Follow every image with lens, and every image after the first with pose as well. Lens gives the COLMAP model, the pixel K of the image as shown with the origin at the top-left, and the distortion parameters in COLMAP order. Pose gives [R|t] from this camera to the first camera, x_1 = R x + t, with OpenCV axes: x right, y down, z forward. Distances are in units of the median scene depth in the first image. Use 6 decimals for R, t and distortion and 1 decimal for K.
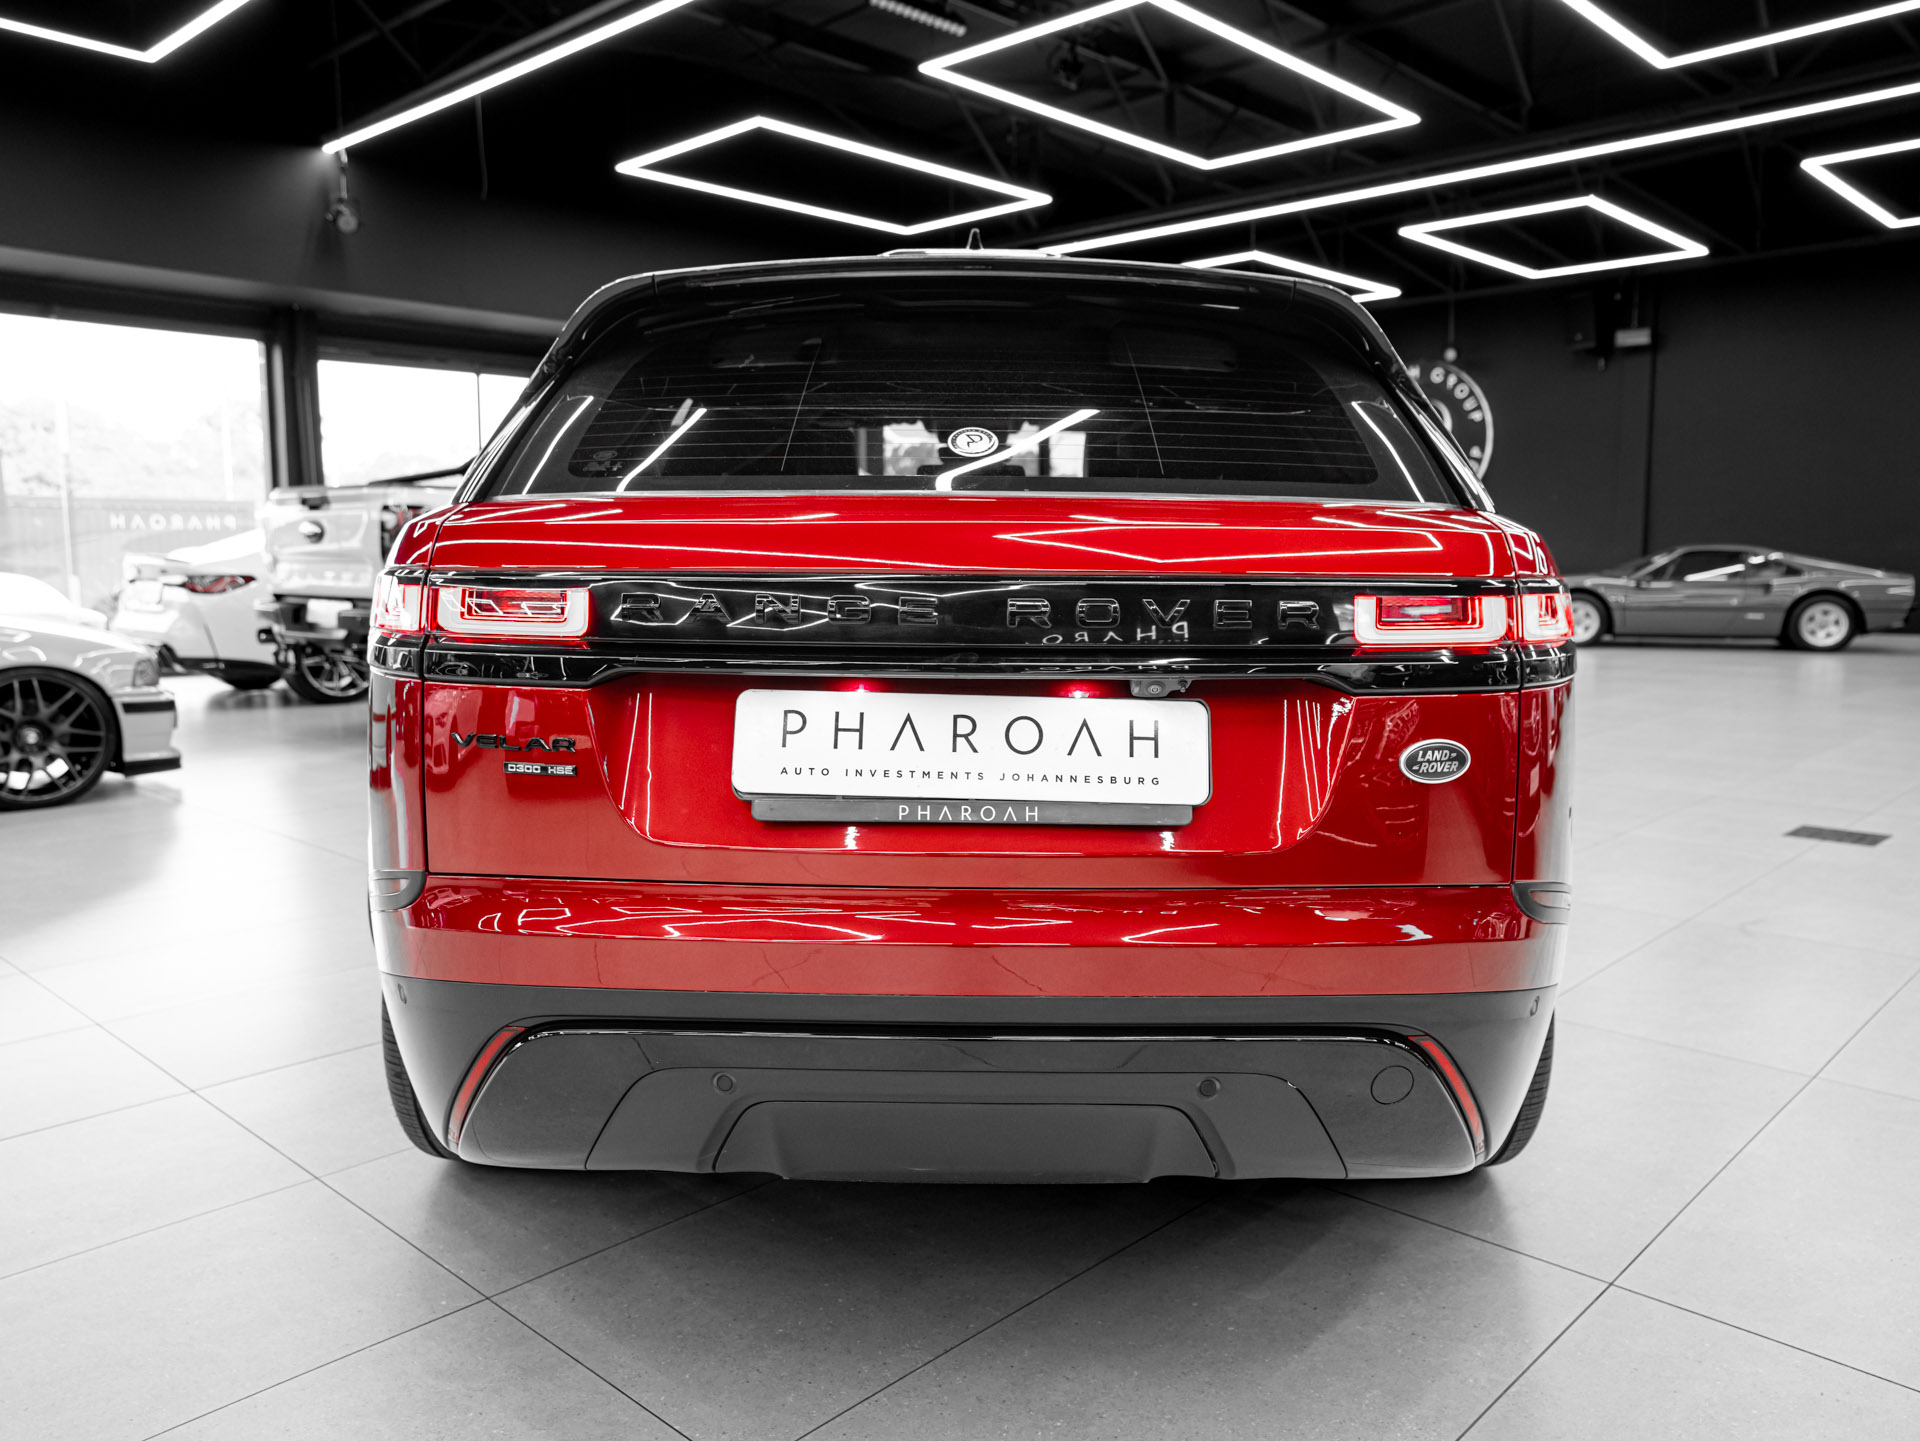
lens RADIAL K [[1443.6, 0, 962.2], [0, 1443.6, 712.4], [0, 0, 1]] dist [-0.028333, 0.067527]
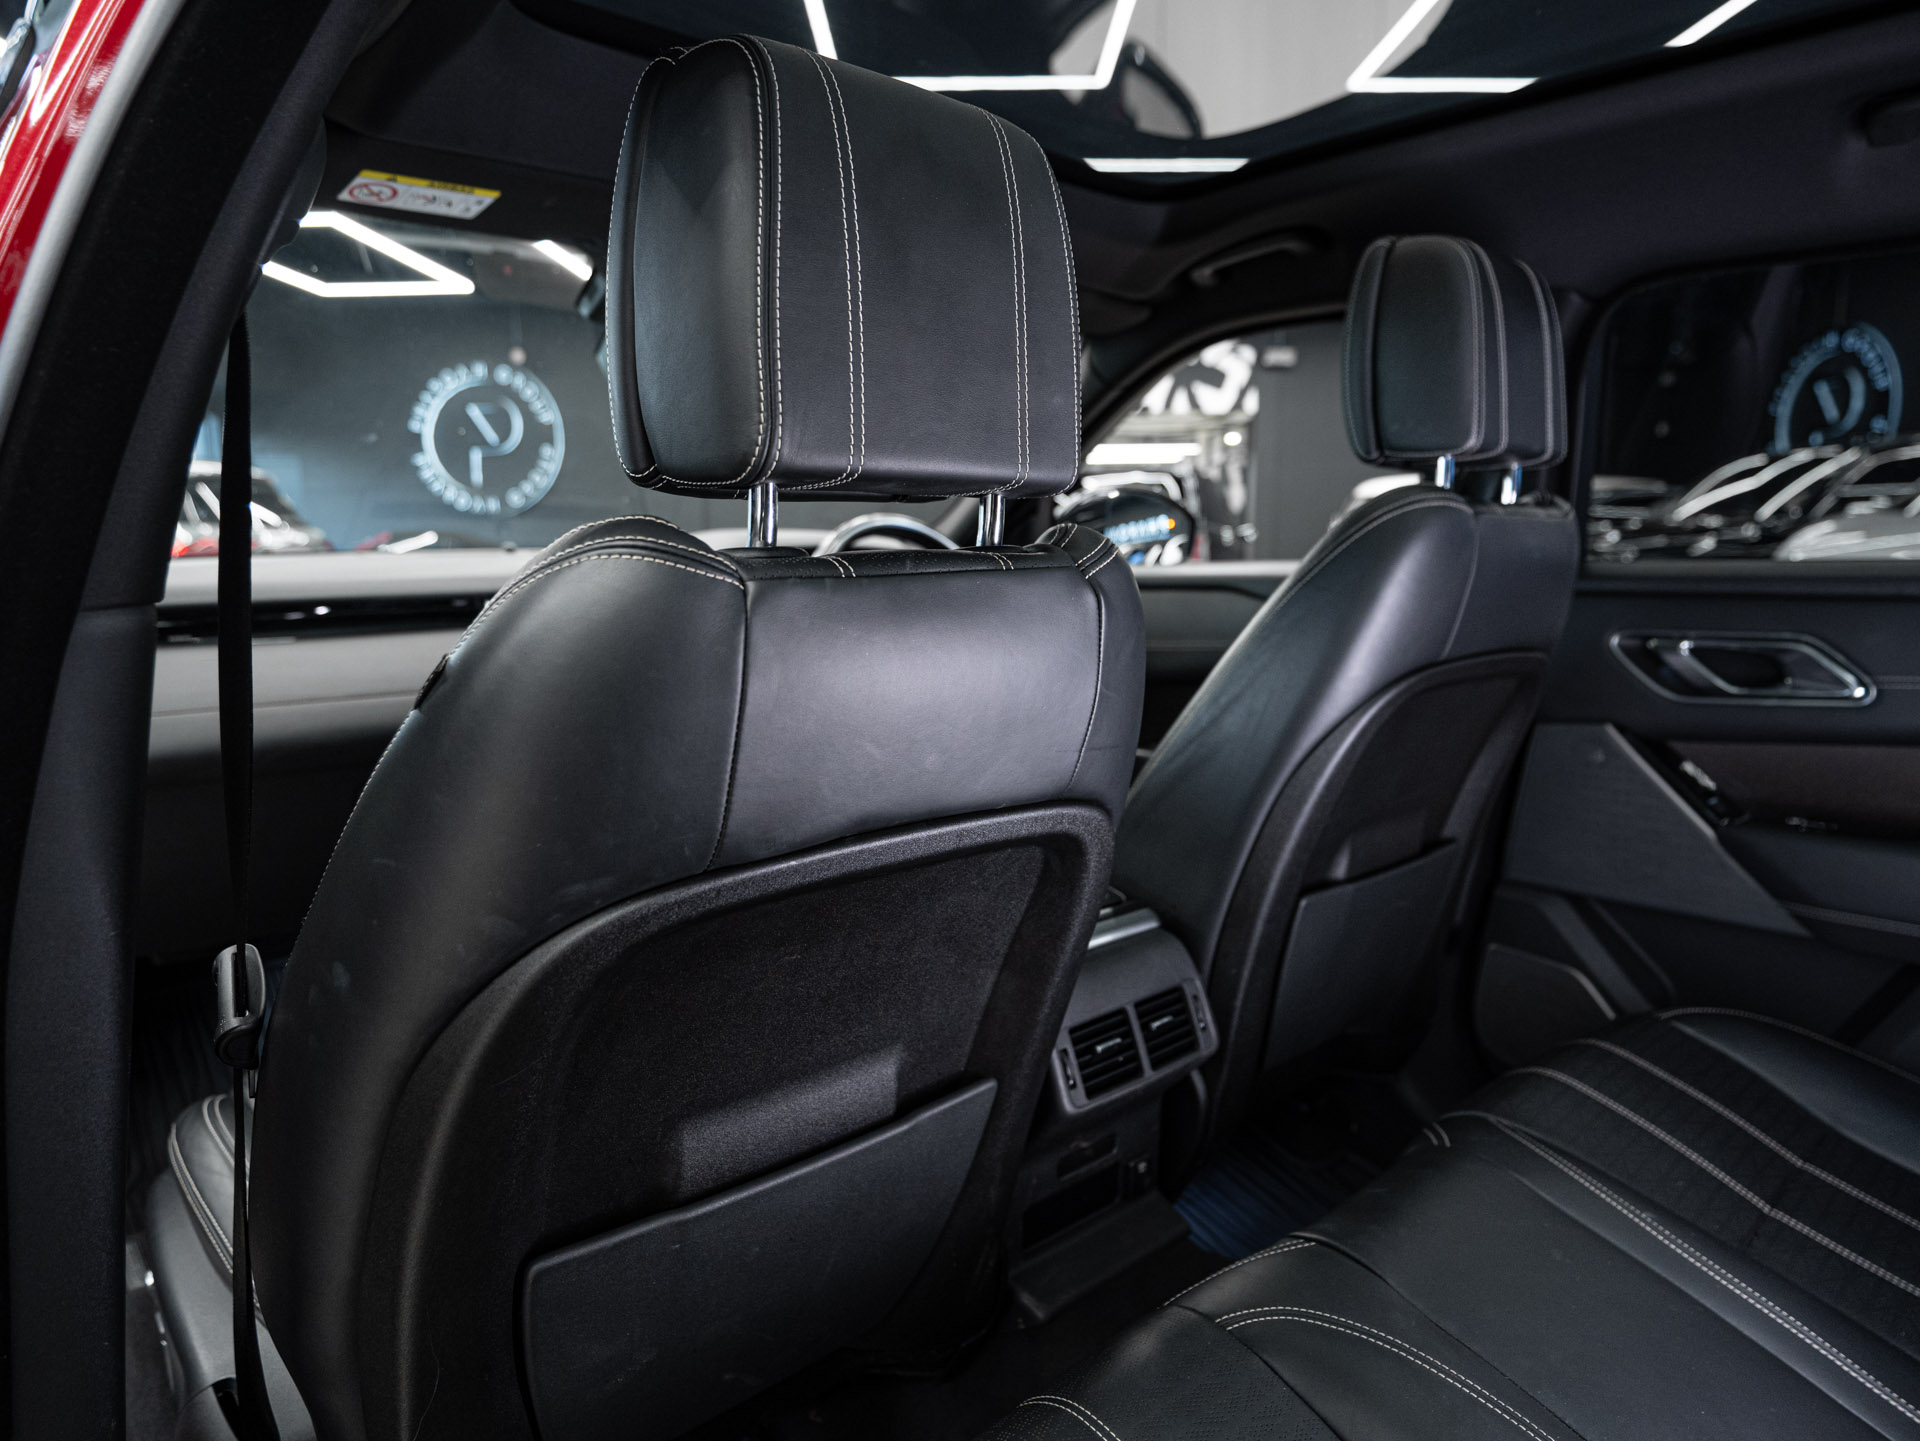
lens RADIAL K [[1208.2, 0, 965.1], [0, 1208.2, 714.9], [0, 0, 1]] dist [-0.047664, 0.044806]
pose [[0.726539, -0.101664, 0.679563, -0.121428], [0.079242, 0.994792, 0.064104, -0.070386], [-0.682541, 0.007276, 0.730811, 0.500338]]
